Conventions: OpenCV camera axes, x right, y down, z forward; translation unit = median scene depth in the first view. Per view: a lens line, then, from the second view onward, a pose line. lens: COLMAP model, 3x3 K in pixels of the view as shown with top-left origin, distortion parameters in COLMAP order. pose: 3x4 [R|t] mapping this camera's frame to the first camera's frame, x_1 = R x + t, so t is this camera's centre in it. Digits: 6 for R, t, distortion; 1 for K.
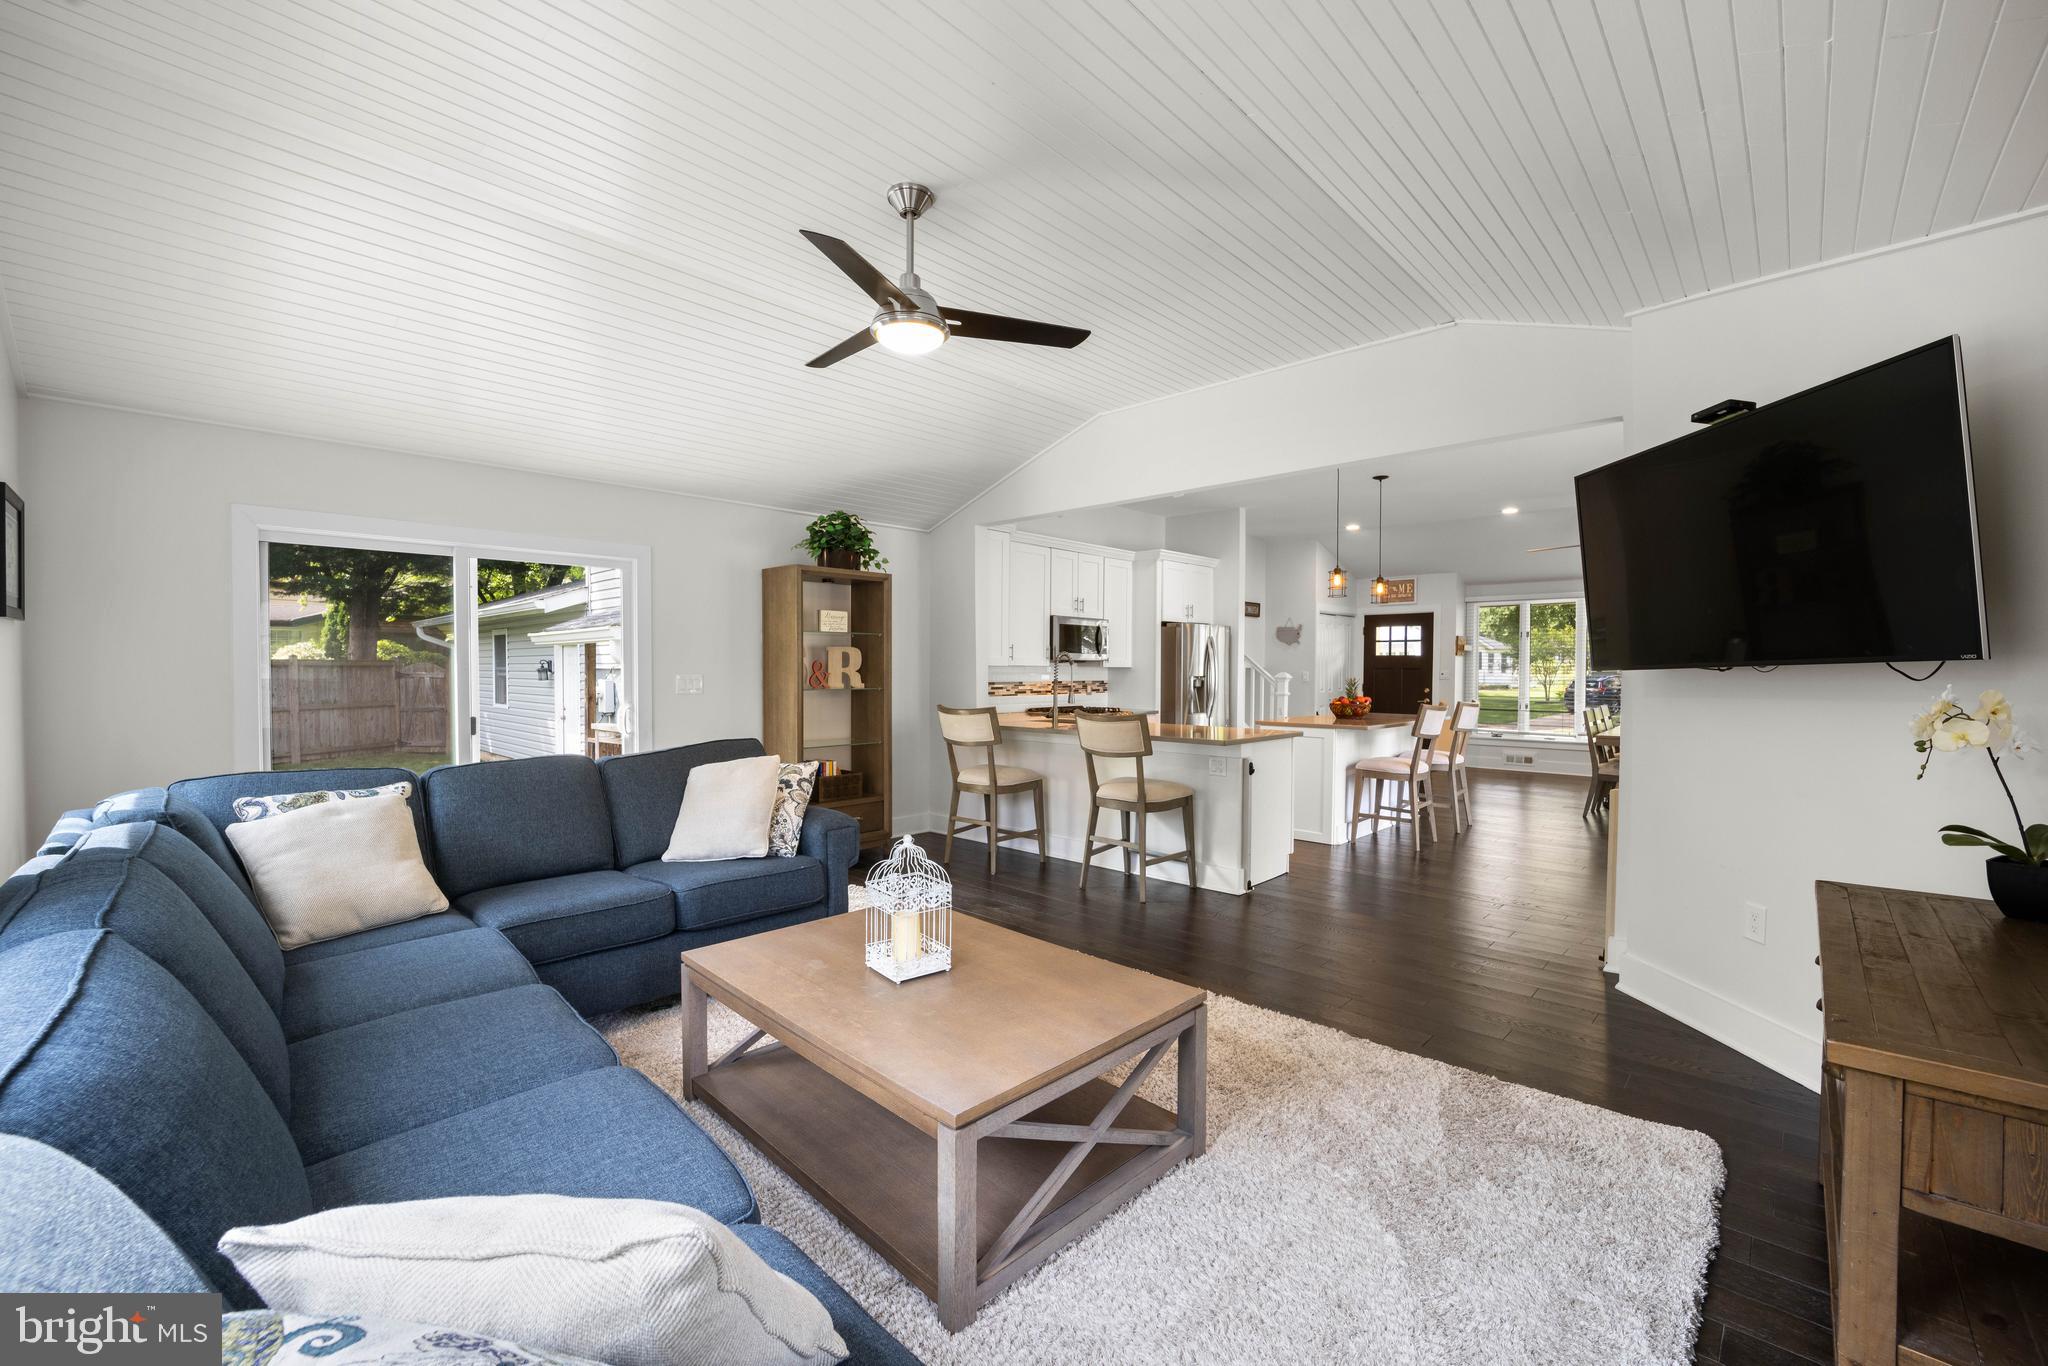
lens RADIAL K [[822.3, 0, 1024.0], [0, 822.3, 683.0], [0, 0, 1]] dist [-0.019494, -0.000220]
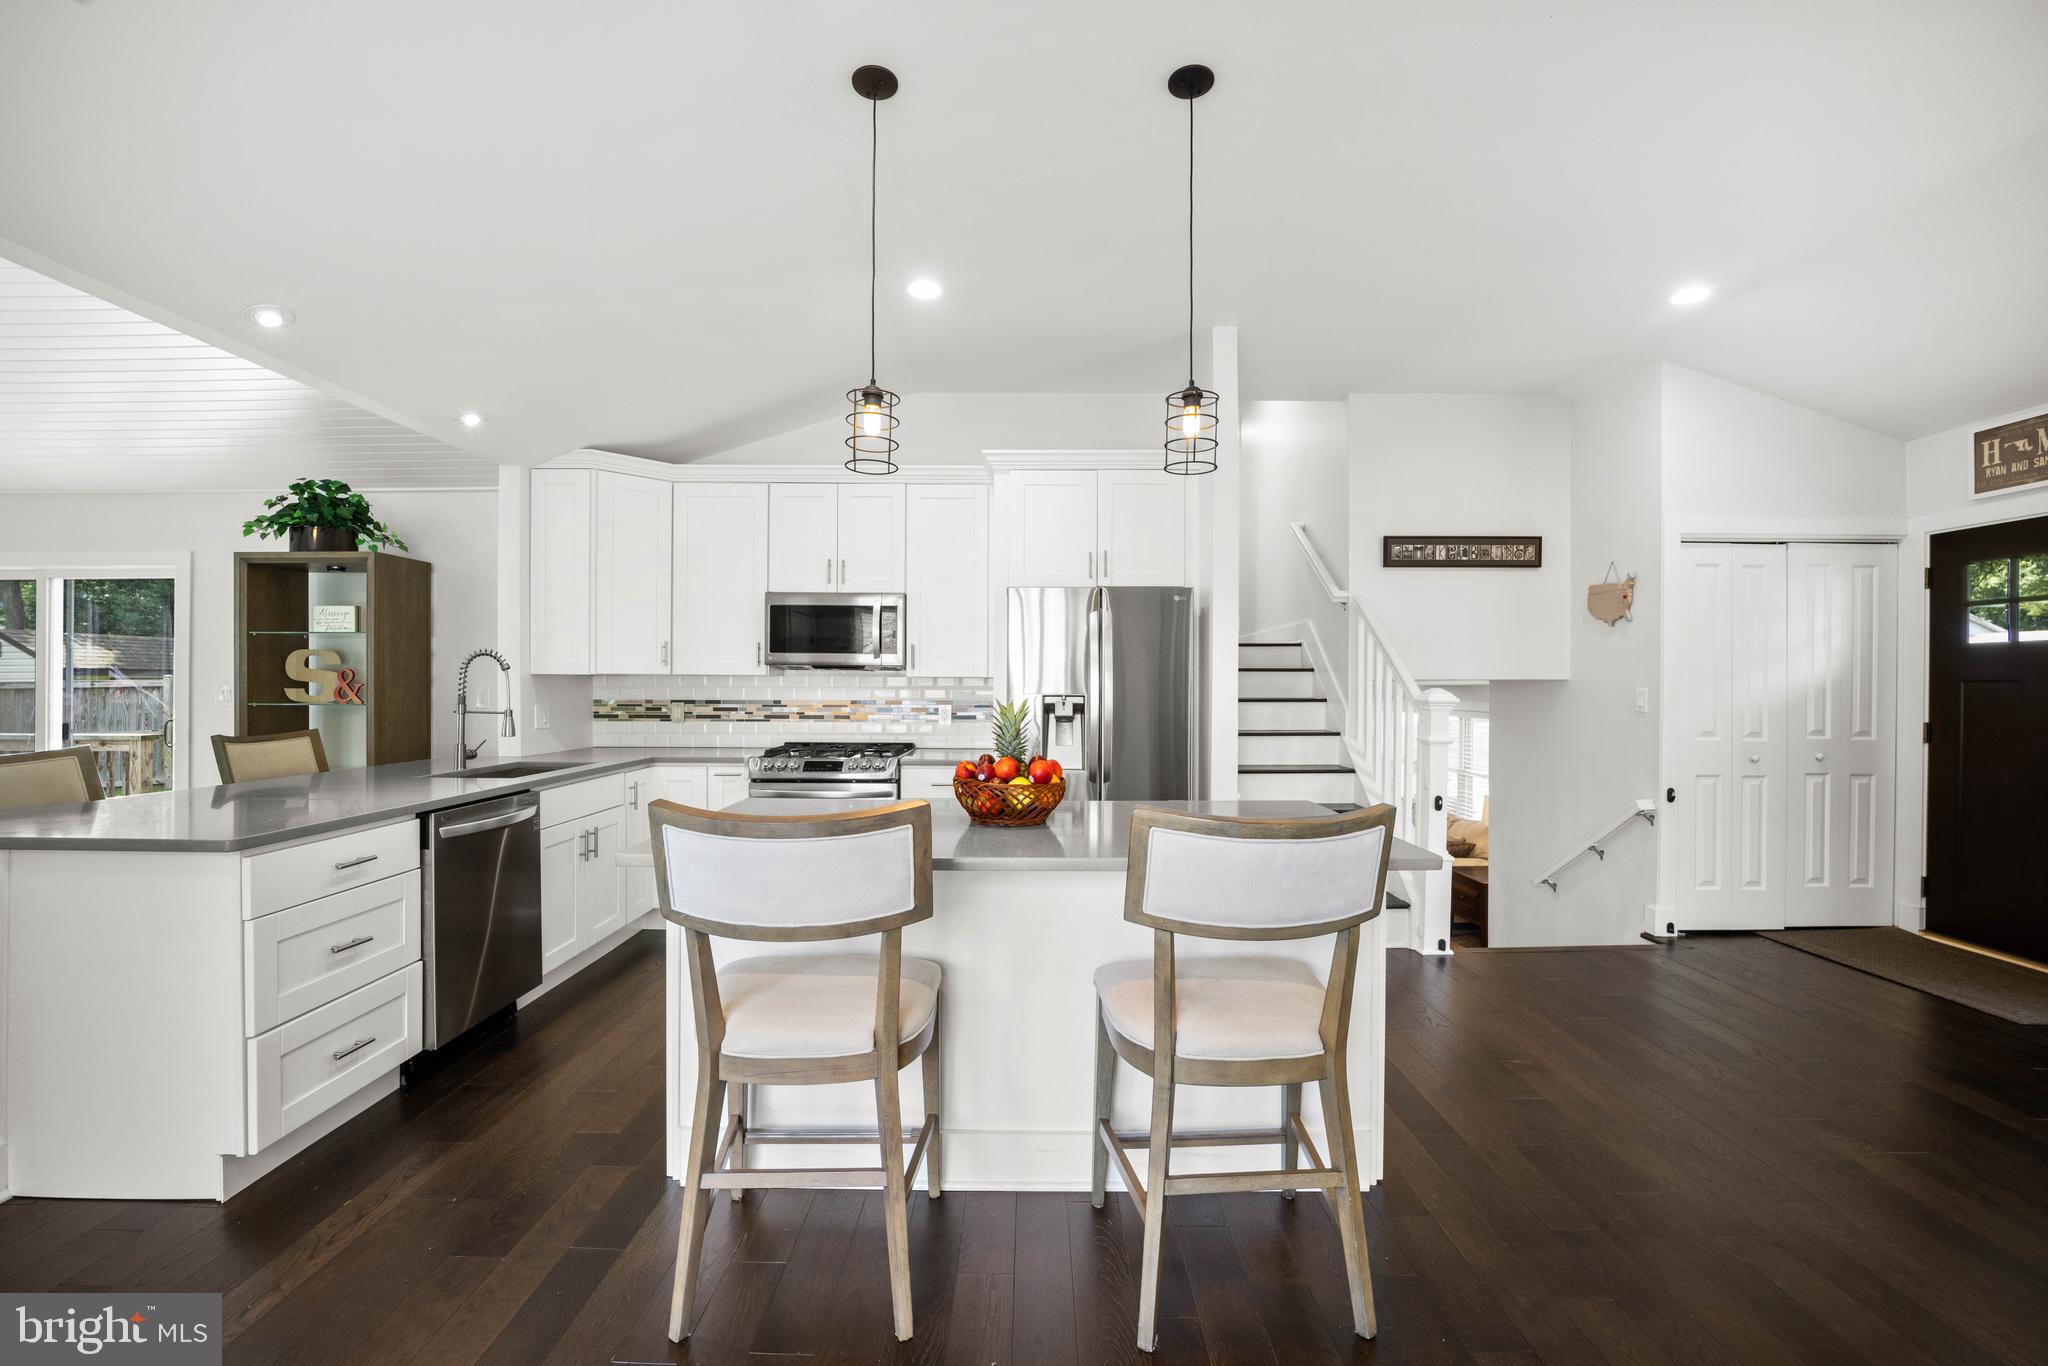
lens RADIAL K [[822.3, 0, 1024.0], [0, 822.3, 683.0], [0, 0, 1]] dist [-0.019494, -0.000220]
pose [[0.687500, 0.002156, -0.726181, 0.582690], [-0.017619, 0.999751, -0.013713, -0.009282], [0.725971, 0.022222, 0.687367, 0.695889]]
